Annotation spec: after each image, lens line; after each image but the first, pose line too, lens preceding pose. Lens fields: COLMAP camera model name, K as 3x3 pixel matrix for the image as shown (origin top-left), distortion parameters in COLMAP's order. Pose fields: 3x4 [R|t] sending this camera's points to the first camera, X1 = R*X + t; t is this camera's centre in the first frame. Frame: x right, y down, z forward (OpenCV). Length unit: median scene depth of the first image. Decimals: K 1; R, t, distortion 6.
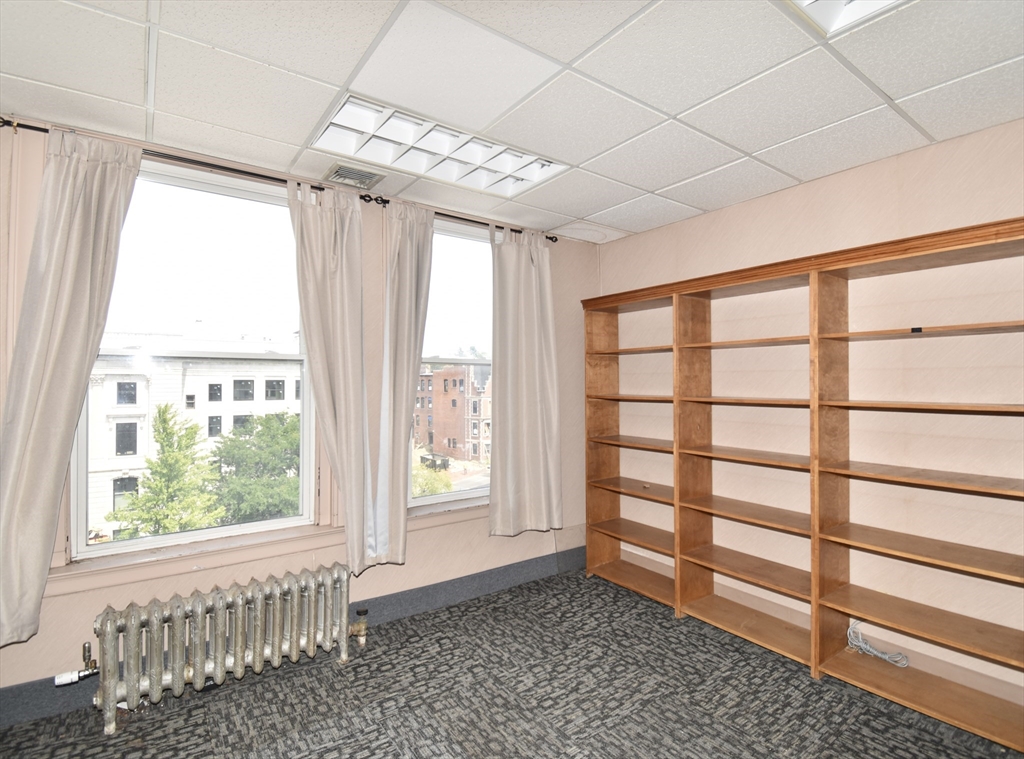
lens RADIAL K [[510.8, 0, 511.0], [0, 510.8, 375.3], [0, 0, 1]] dist [0.020105, -0.025913]
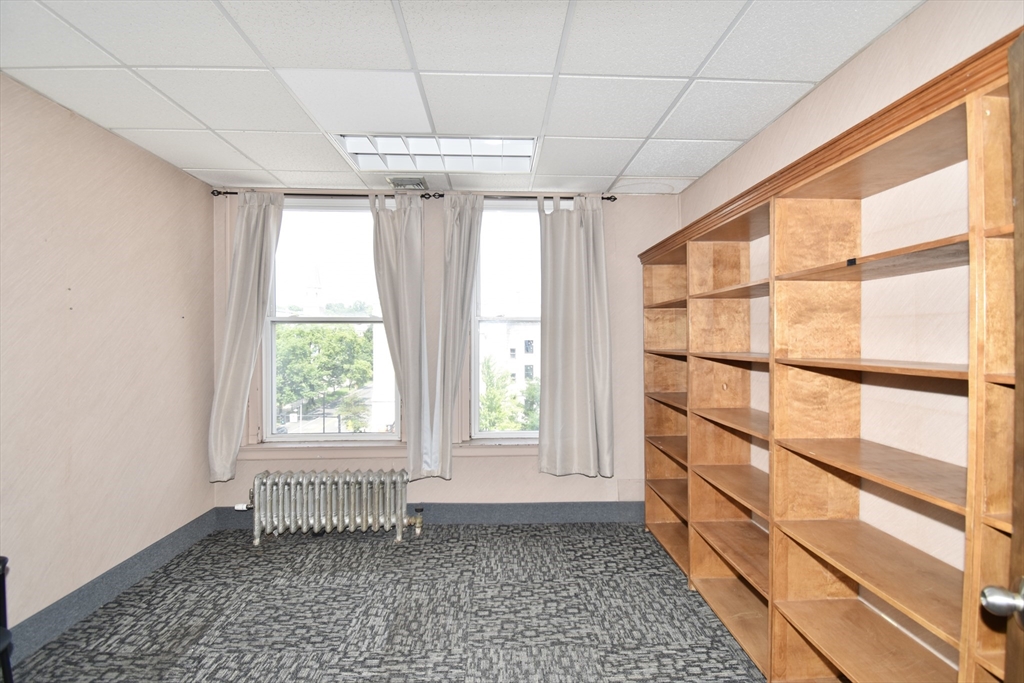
lens RADIAL K [[461.9, 0, 512.1], [0, 461.9, 338.9], [0, 0, 1]] dist [0.027205, -0.029463]
pose [[0.833059, -0.001068, -0.553184, 0.555270], [0.008961, 0.999893, 0.011564, 0.006361], [0.553112, -0.014591, 0.832979, 0.133355]]
